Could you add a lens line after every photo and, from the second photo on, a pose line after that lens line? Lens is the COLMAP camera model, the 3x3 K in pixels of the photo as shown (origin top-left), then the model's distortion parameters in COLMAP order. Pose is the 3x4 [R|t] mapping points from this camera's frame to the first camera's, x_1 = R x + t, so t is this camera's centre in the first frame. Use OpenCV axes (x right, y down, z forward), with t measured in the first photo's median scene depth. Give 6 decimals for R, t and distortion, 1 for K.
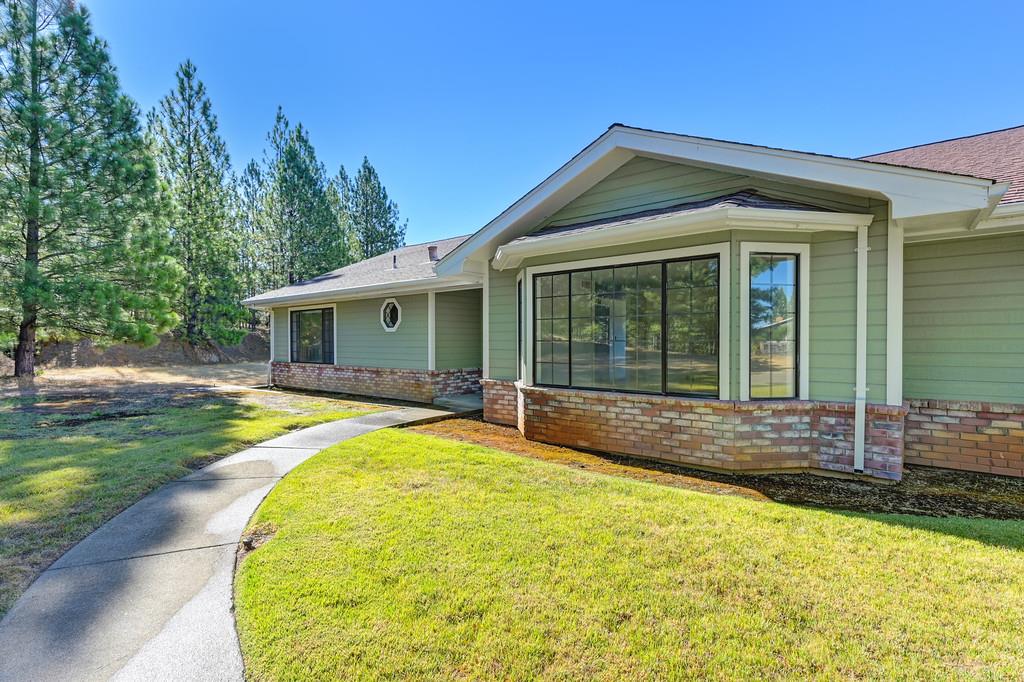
lens RADIAL K [[484.3, 0, 512.0], [0, 484.3, 341.0], [0, 0, 1]] dist [0.000738, 0.000034]
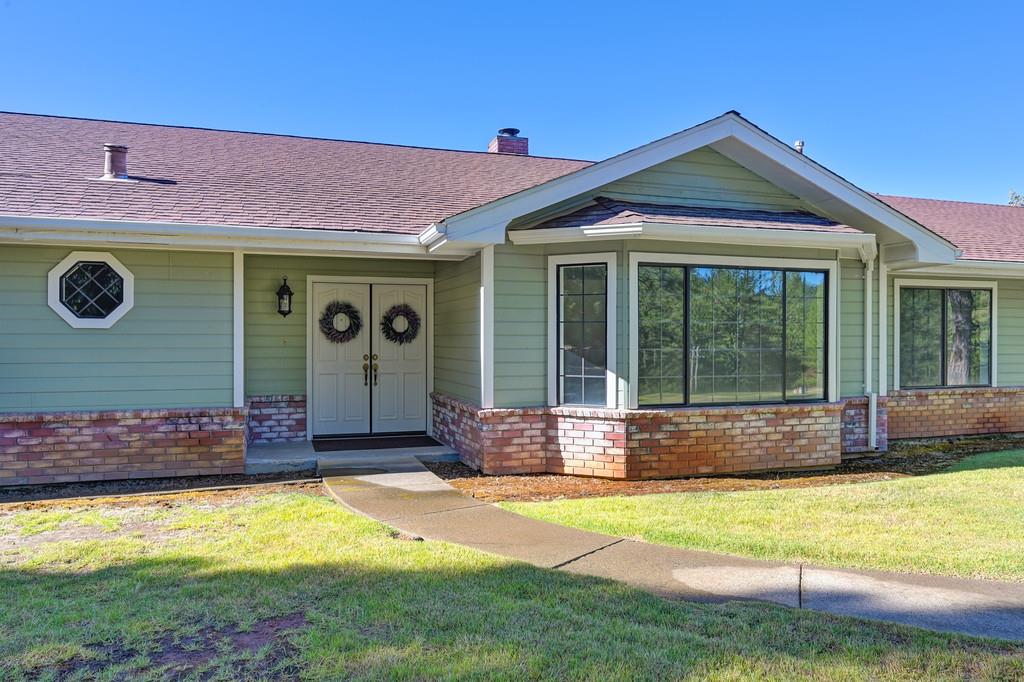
lens RADIAL K [[607.4, 0, 512.0], [0, 607.4, 353.6], [0, 0, 1]] dist [0.002050, 0.000460]
pose [[0.539425, 0.005262, 0.842017, -0.953316], [0.001722, 0.999971, -0.007352, 0.015500], [-0.842032, 0.005416, 0.539401, 0.724781]]
